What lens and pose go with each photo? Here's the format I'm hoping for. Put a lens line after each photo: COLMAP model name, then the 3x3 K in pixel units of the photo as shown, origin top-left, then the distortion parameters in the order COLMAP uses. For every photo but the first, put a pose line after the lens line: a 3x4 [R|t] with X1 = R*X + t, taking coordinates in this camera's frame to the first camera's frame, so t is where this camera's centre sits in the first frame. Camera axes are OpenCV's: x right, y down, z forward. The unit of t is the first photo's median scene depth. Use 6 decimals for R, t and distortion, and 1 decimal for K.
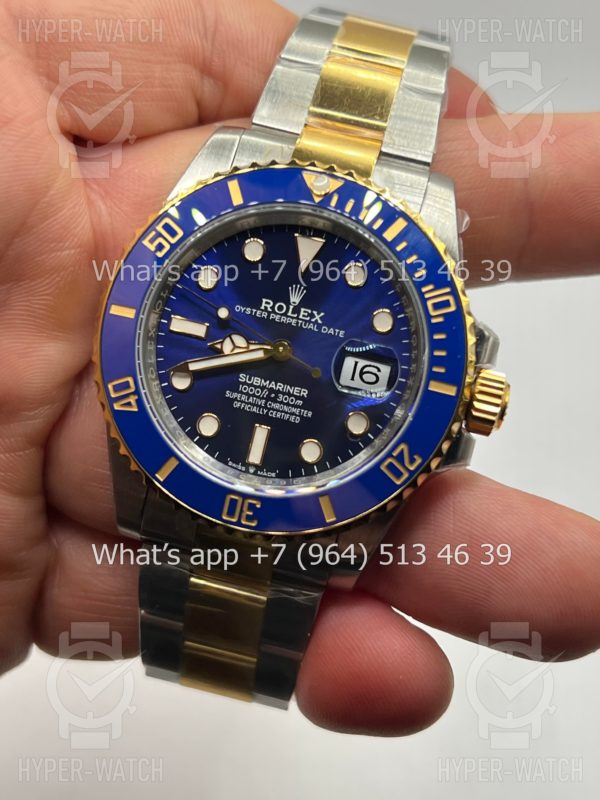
lens RADIAL K [[1179.2, 0, 285.8], [0, 1179.2, 377.7], [0, 0, 1]] dist [0.238596, 0.010842]
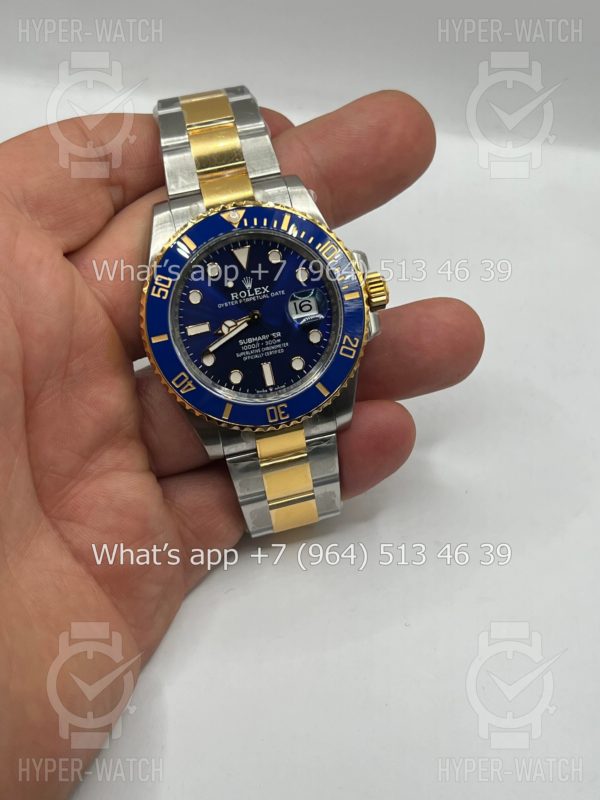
lens RADIAL K [[1179.2, 0, 285.8], [0, 1179.2, 377.7], [0, 0, 1]] dist [0.238596, 0.010842]
pose [[0.883838, -0.447983, 0.134691, -0.227760], [0.432009, 0.892108, 0.132328, -0.148739], [-0.179440, -0.058769, 0.982012, -0.644801]]
